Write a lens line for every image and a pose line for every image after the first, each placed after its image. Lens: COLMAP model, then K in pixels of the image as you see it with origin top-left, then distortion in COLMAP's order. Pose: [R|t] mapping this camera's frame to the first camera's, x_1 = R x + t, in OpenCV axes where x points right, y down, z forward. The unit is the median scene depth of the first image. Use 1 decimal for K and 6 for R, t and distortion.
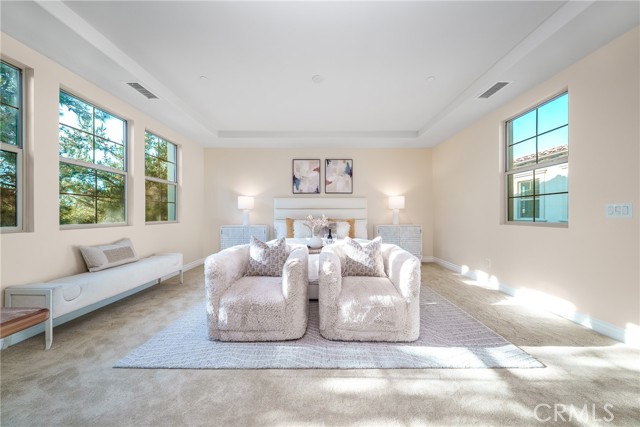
lens RADIAL K [[221.7, 0, 317.6], [0, 221.7, 214.6], [0, 0, 1]] dist [-0.002896, -0.000153]
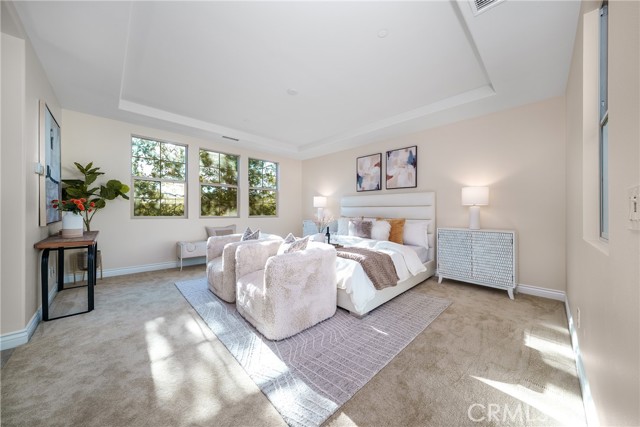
lens RADIAL K [[221.7, 0, 325.0], [0, 221.7, 212.2], [0, 0, 1]] dist [-0.002896, -0.000153]
pose [[0.689828, 0.011647, -0.723880, 0.523647], [-0.008037, 0.999932, 0.008429, -0.007740], [0.723929, 0.000003, 0.689875, 0.191925]]
